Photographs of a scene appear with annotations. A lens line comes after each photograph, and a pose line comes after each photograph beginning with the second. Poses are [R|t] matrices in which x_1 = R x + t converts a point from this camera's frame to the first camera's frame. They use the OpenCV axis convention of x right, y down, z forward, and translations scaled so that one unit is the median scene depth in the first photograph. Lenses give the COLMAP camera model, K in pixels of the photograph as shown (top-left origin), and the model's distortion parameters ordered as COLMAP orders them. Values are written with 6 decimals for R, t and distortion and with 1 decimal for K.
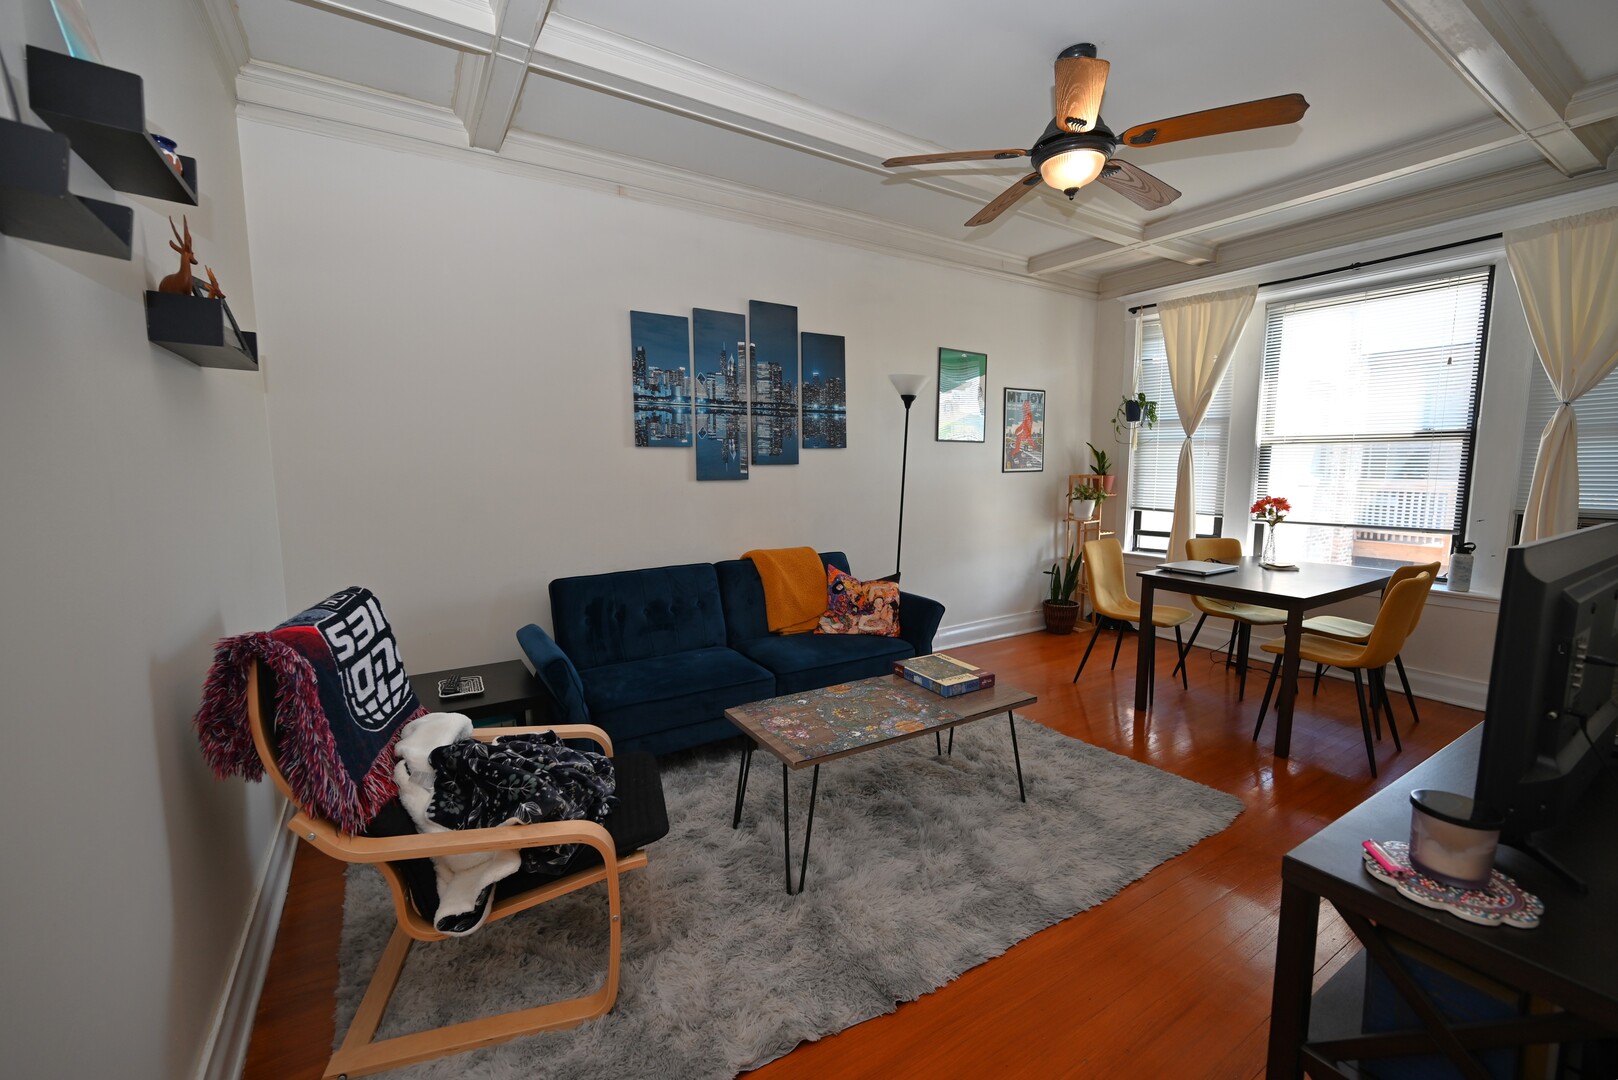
lens RADIAL K [[649.3, 0, 806.9], [0, 649.3, 536.4], [0, 0, 1]] dist [0.002184, 0.000702]
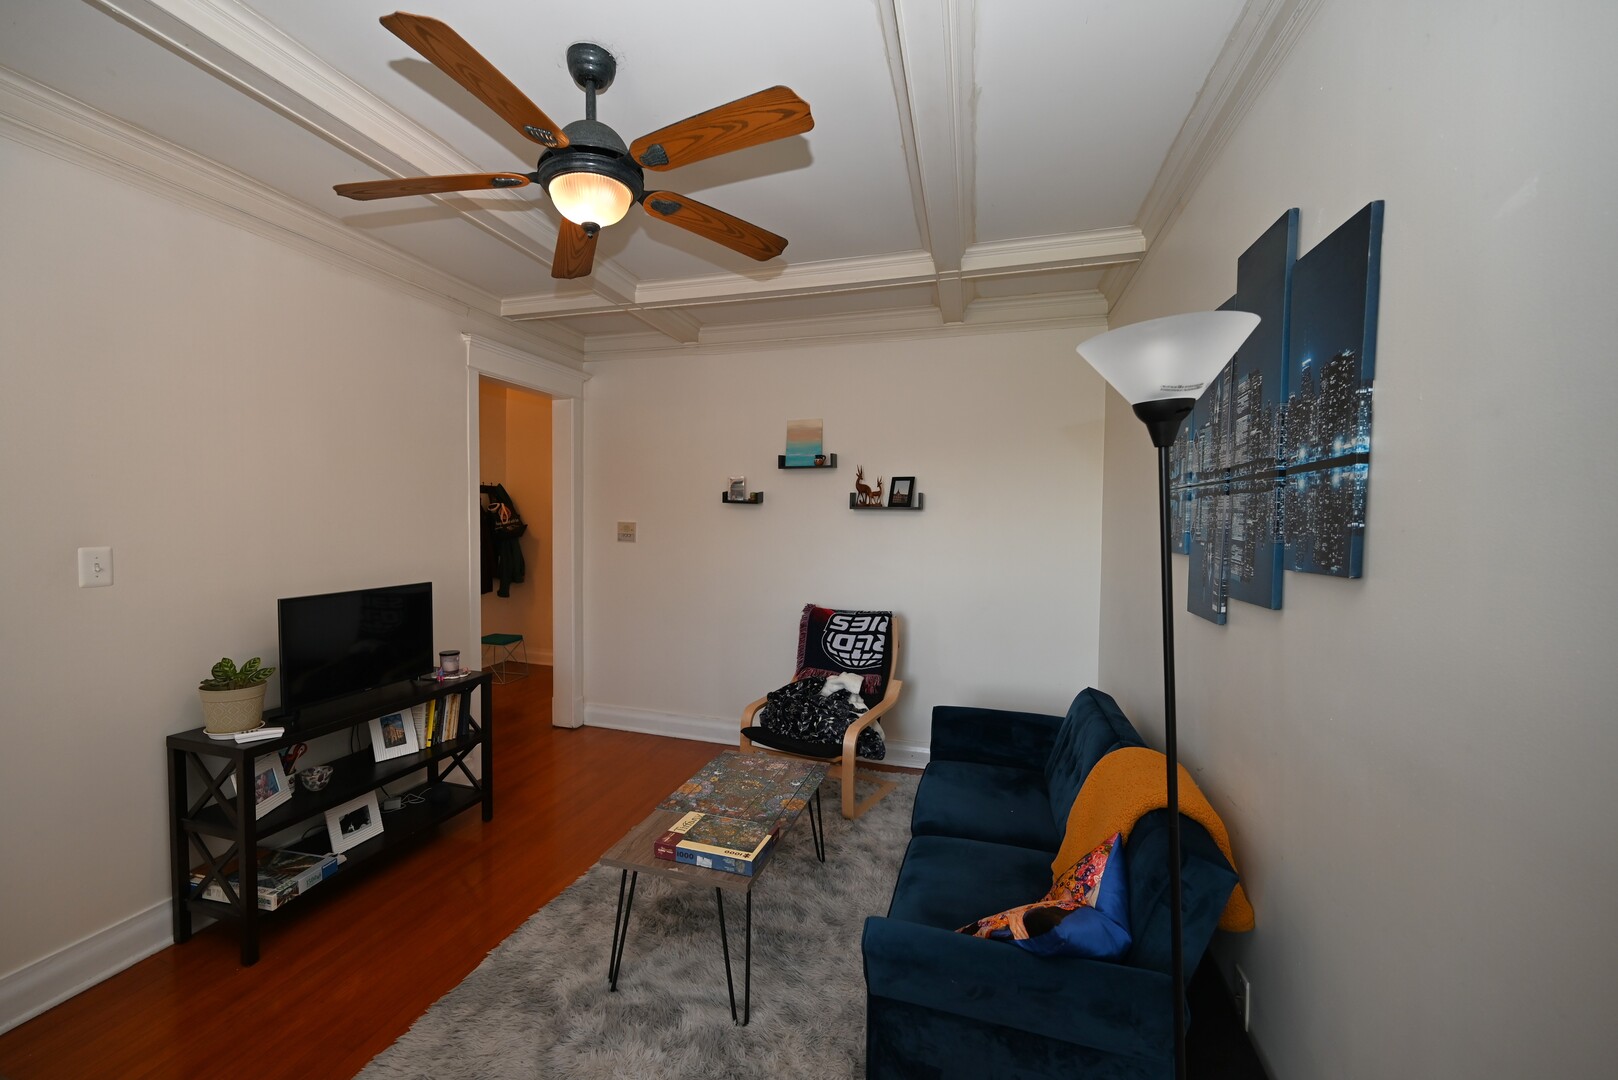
lens RADIAL K [[649.3, 0, 750.9], [0, 649.3, 539.5], [0, 0, 1]] dist [0.002184, 0.000702]
pose [[-0.768085, 0.022140, -0.639965, 0.511012], [-0.070317, 0.990442, 0.118659, -0.192078], [0.636475, 0.136140, -0.759187, 1.186109]]
